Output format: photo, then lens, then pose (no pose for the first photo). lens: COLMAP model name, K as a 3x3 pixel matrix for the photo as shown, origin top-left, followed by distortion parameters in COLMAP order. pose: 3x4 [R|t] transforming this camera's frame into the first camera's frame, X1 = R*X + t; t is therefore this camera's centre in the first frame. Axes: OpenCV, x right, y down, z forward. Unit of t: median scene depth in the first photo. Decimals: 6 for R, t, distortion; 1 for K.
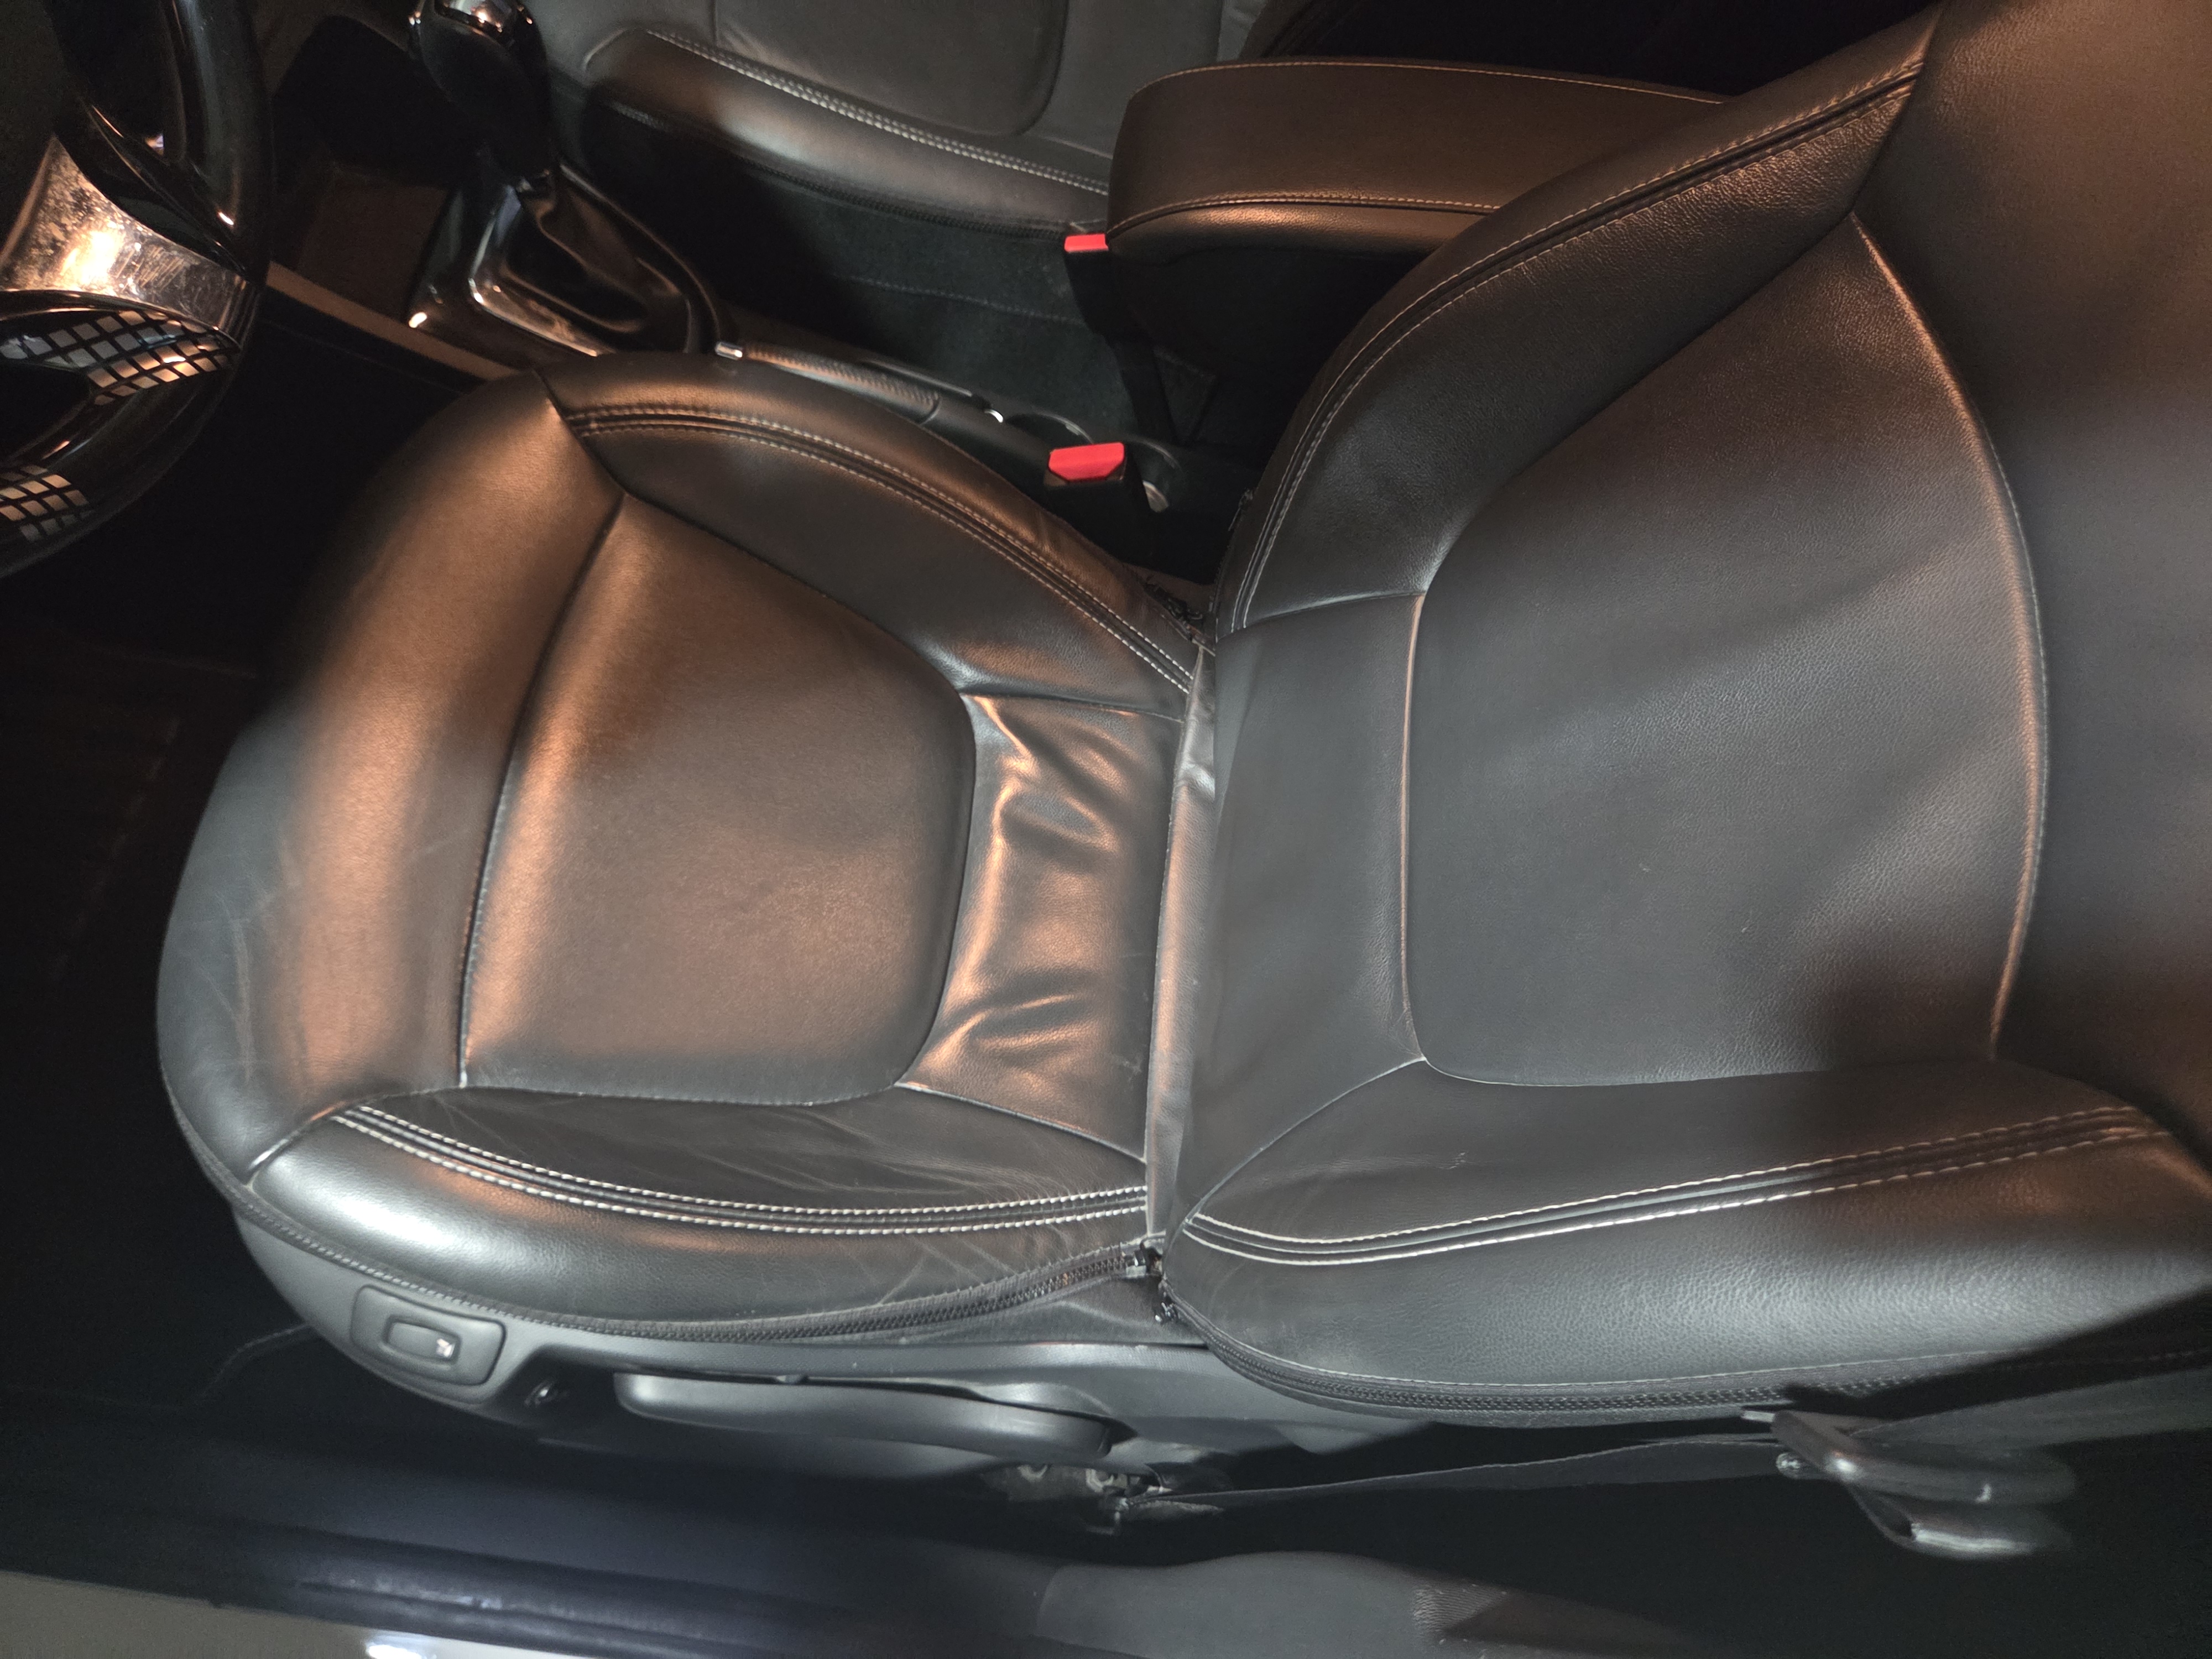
lens RADIAL K [[1491.6, 0, 1109.2], [0, 1491.6, 833.5], [0, 0, 1]] dist [0.052953, -0.047083]
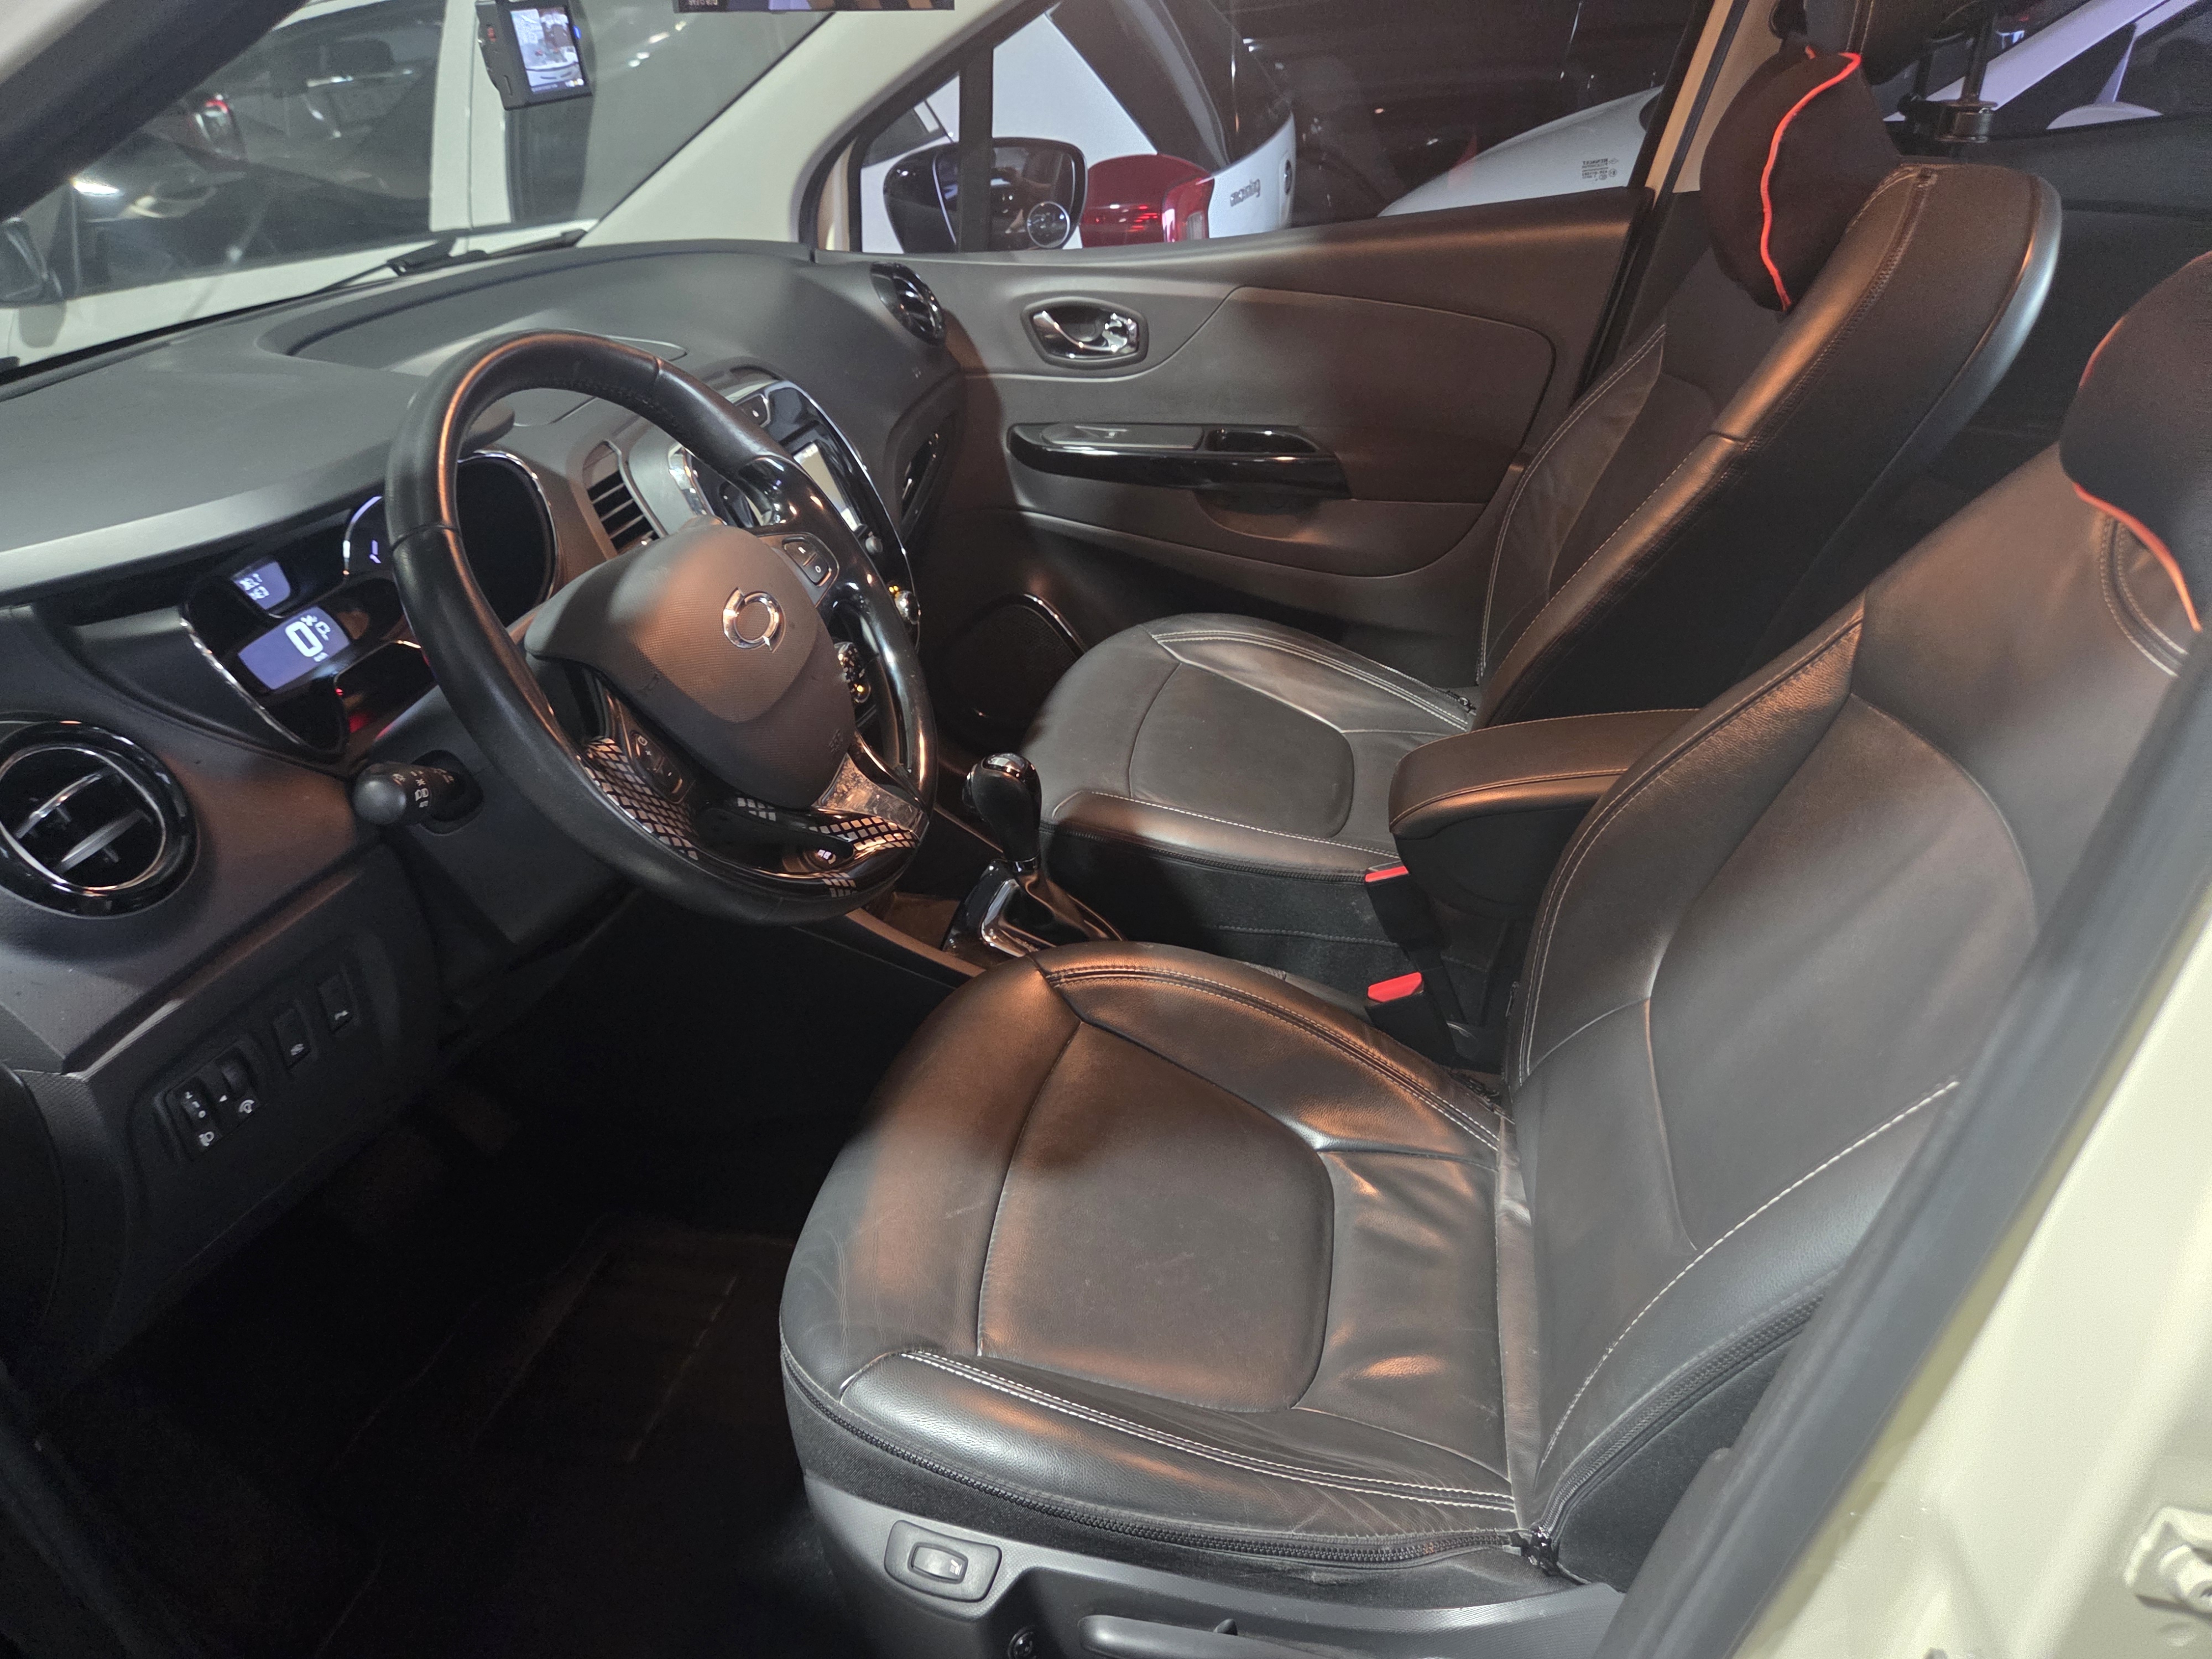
lens RADIAL K [[1491.6, 0, 1109.2], [0, 1491.6, 833.5], [0, 0, 1]] dist [0.052953, -0.047083]
pose [[0.976320, -0.121229, -0.179173, -0.008488], [-0.002467, 0.821939, -0.569571, 0.439941], [0.216318, 0.556525, 0.802176, -0.264816]]
